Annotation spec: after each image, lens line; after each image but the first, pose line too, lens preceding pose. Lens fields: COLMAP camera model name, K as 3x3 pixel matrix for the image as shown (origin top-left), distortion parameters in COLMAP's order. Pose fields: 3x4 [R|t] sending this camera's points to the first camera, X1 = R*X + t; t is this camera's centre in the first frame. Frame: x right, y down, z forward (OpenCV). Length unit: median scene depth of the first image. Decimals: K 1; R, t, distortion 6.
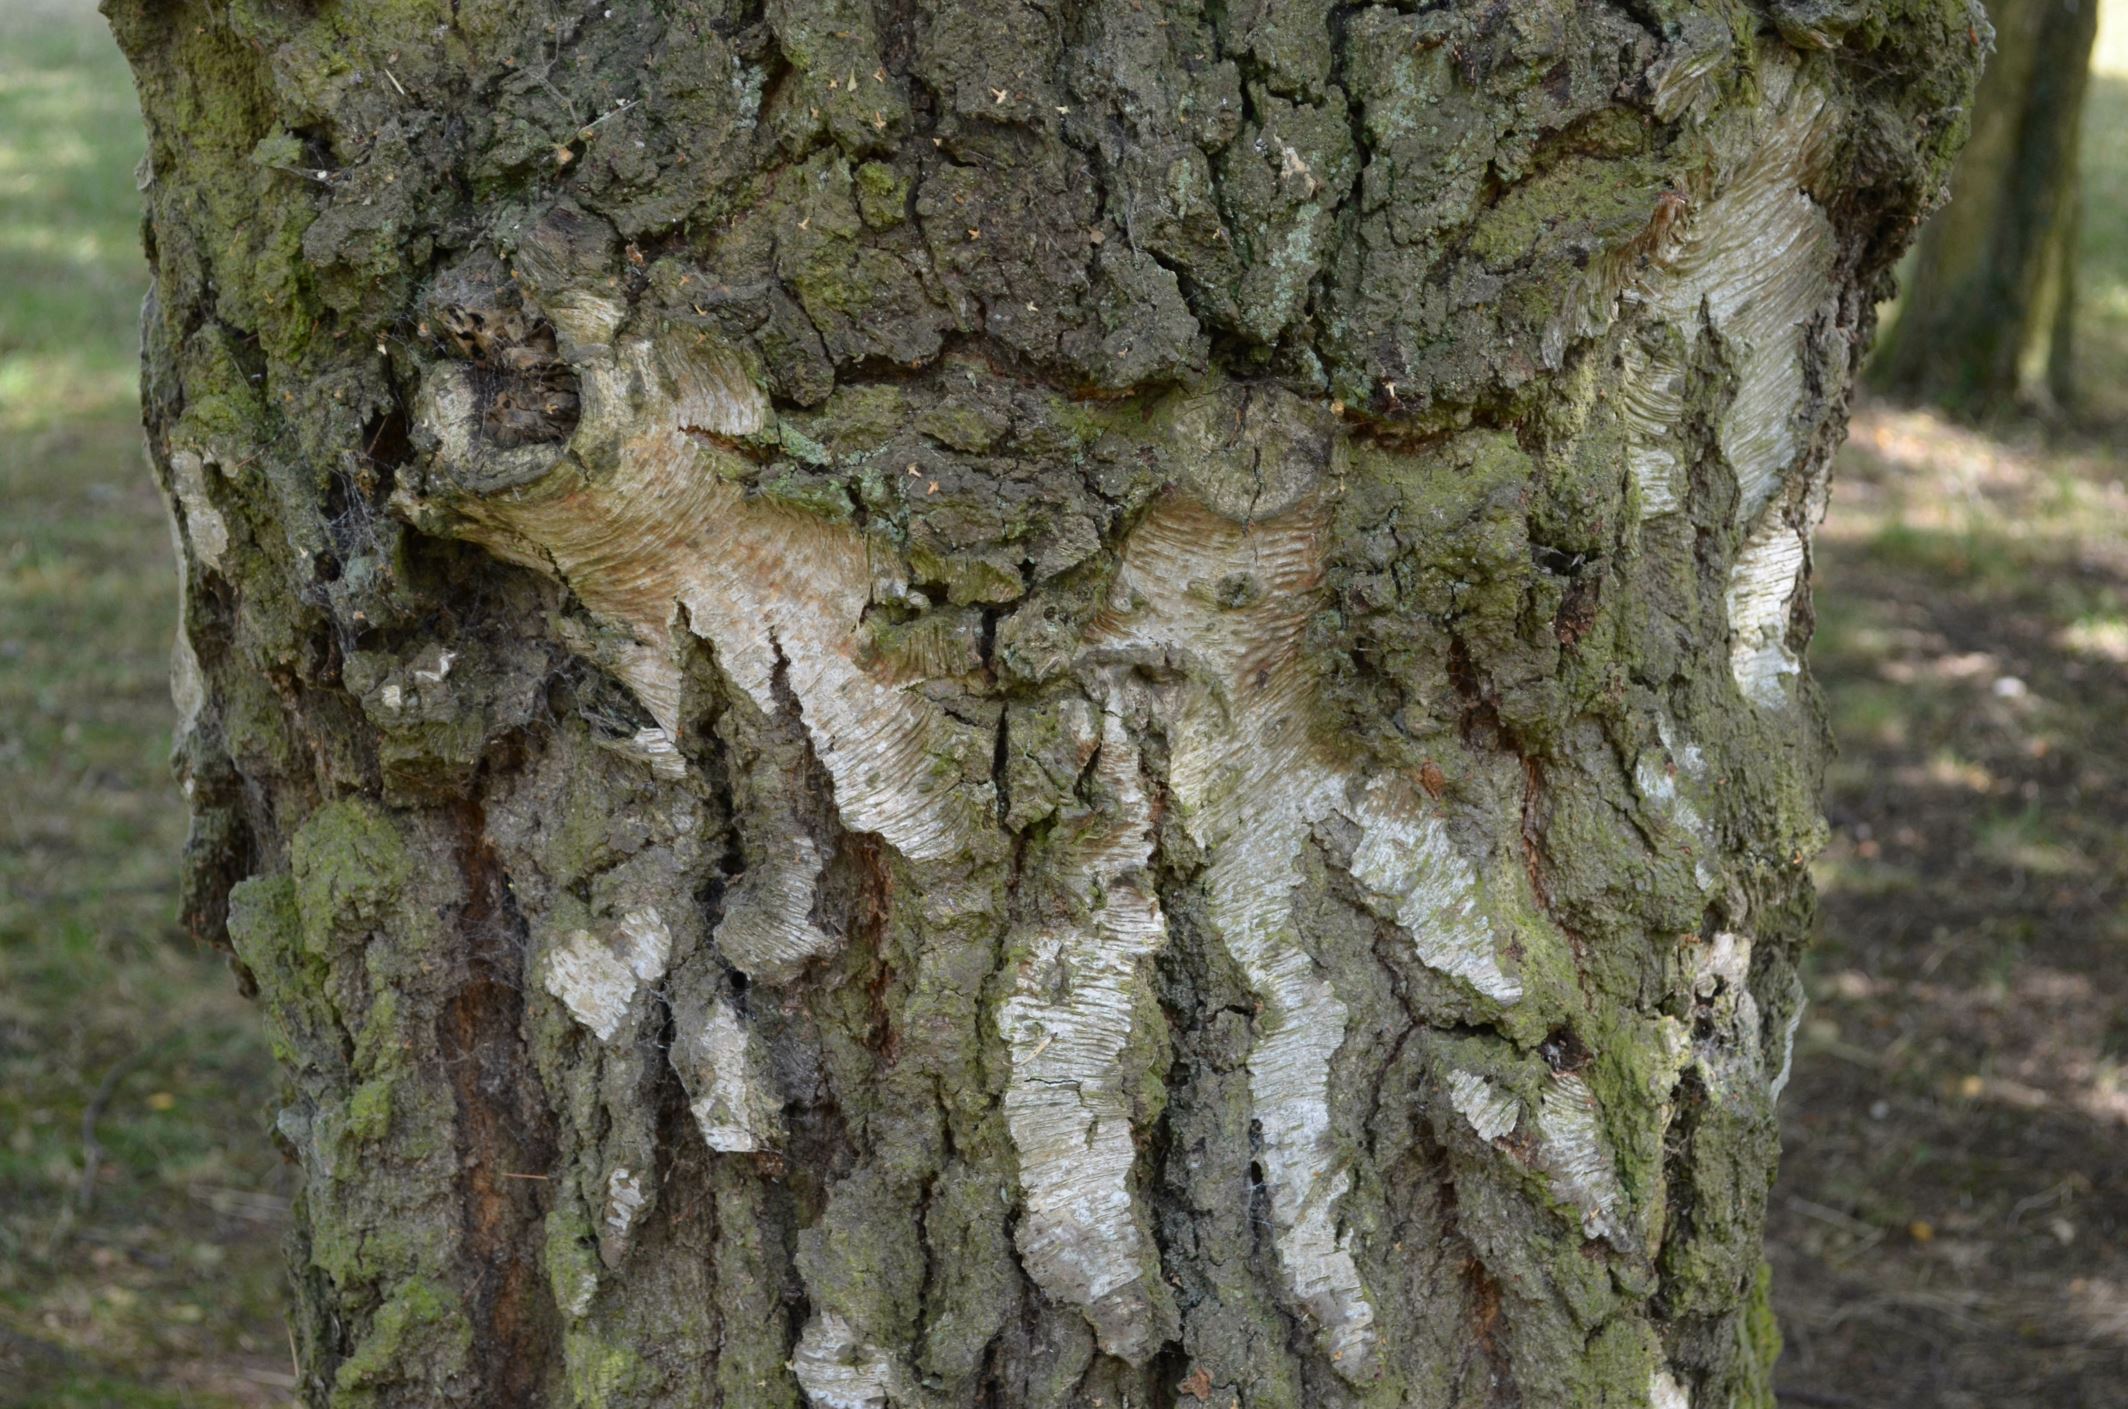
lens RADIAL K [[4049.3, 0, 1061.8], [0, 4049.3, 704.8], [0, 0, 1]] dist [0.016108, 0.000000]
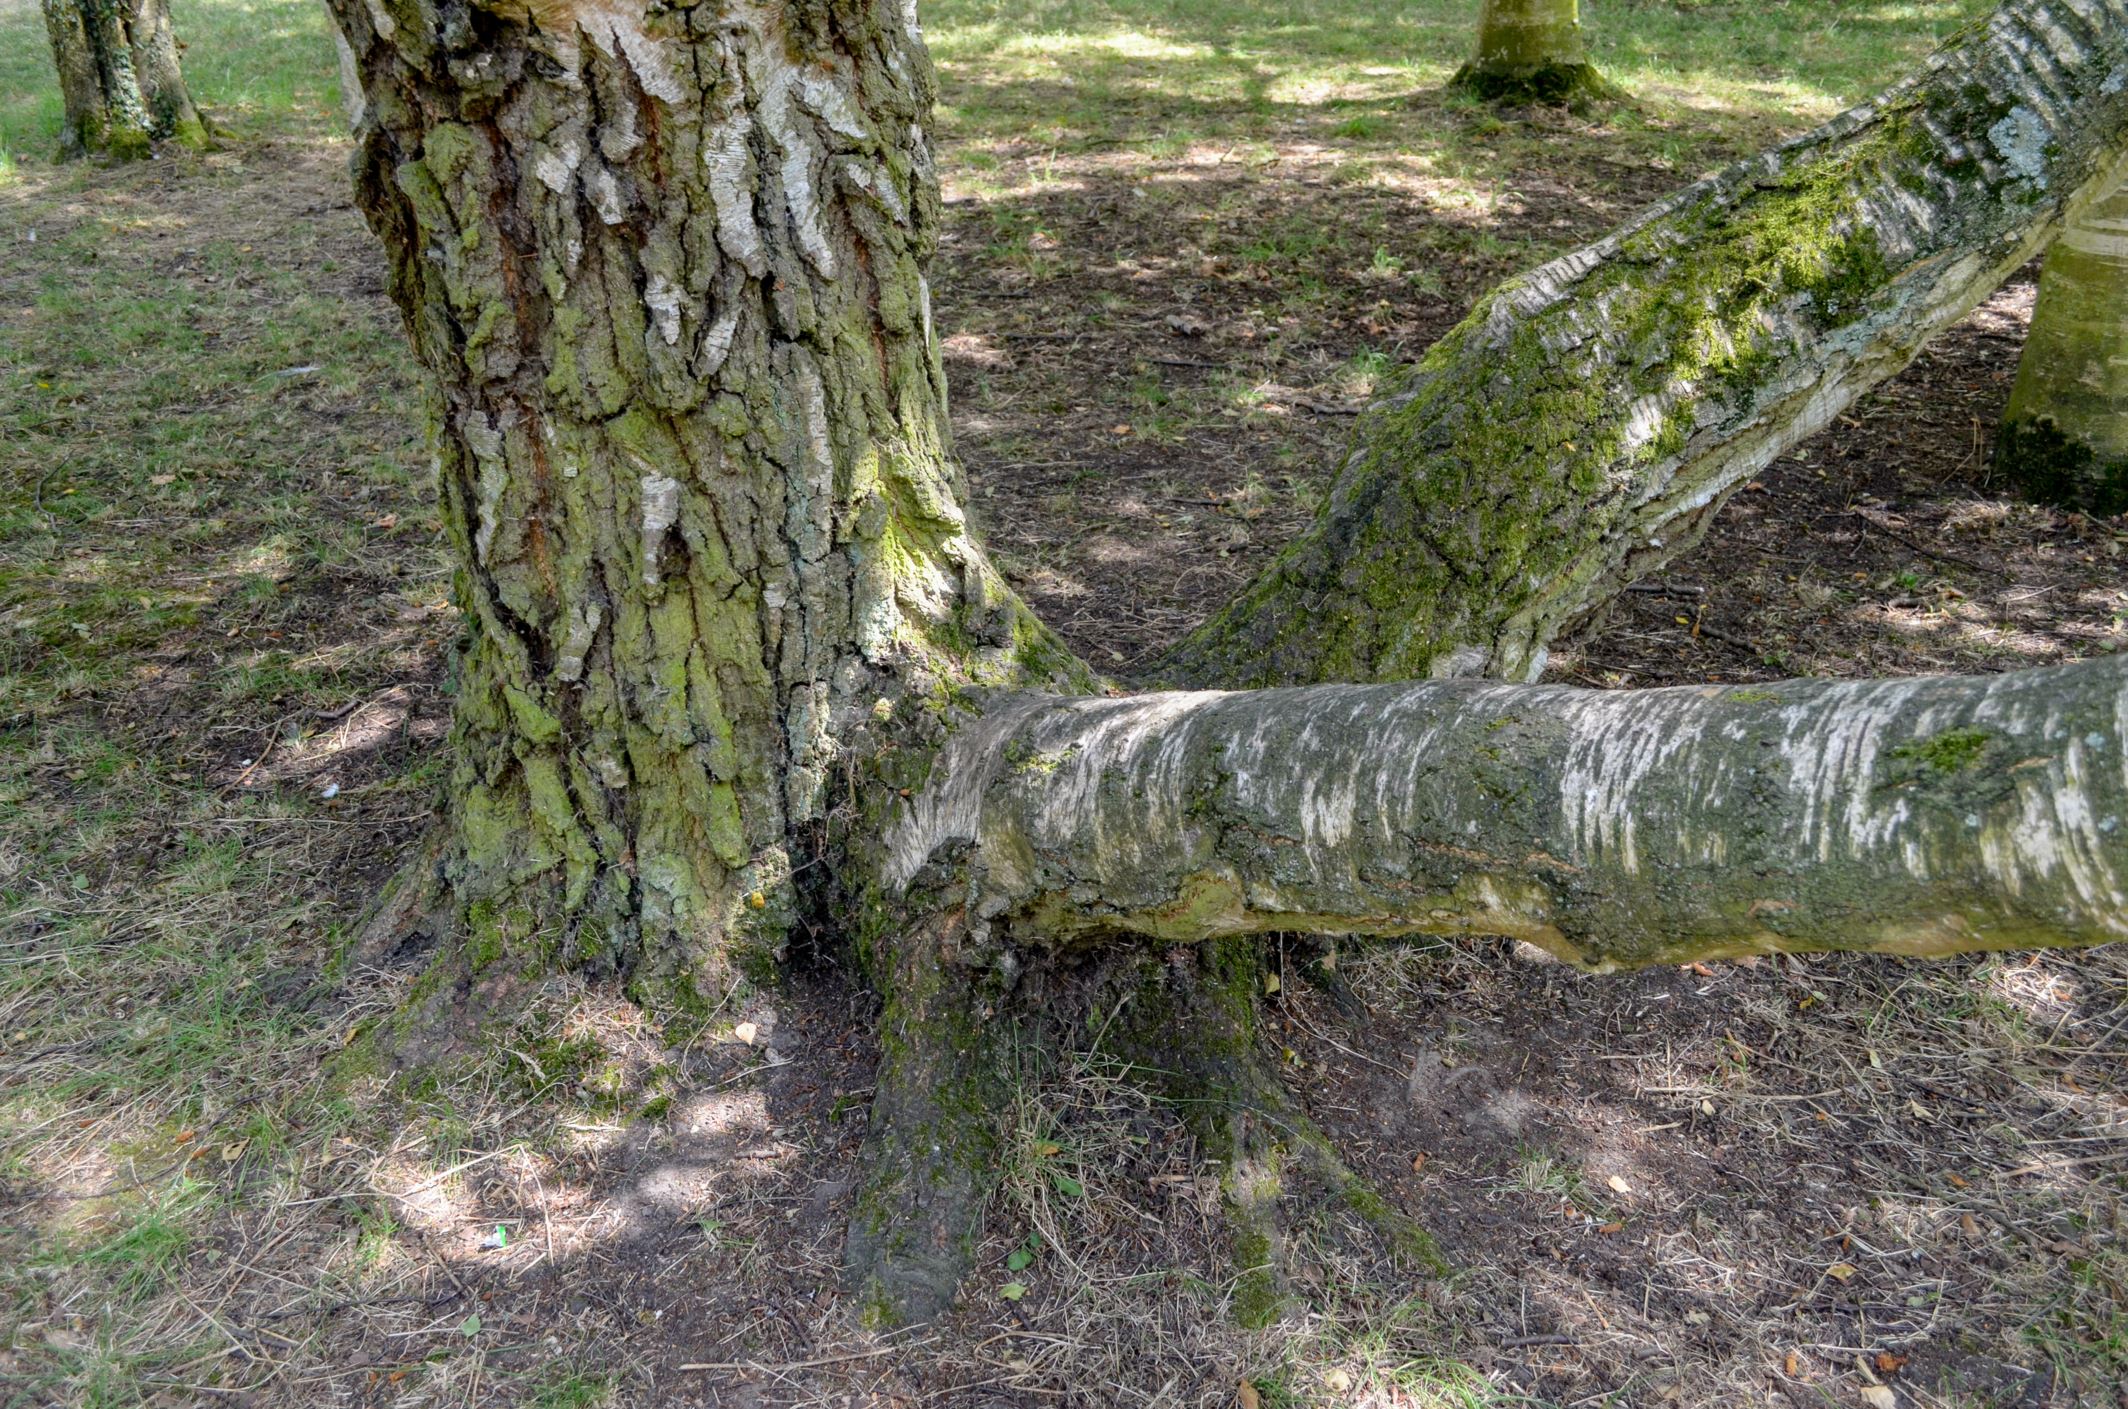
lens RADIAL K [[2010.3, 0, 1068.3], [0, 2010.3, 706.0], [0, 0, 1]] dist [-0.059281, 0.000000]
pose [[0.926938, -0.205226, 0.314115, -0.300604], [0.139076, 0.965451, 0.220367, 0.174047], [-0.348488, -0.160581, 0.923455, -0.491753]]
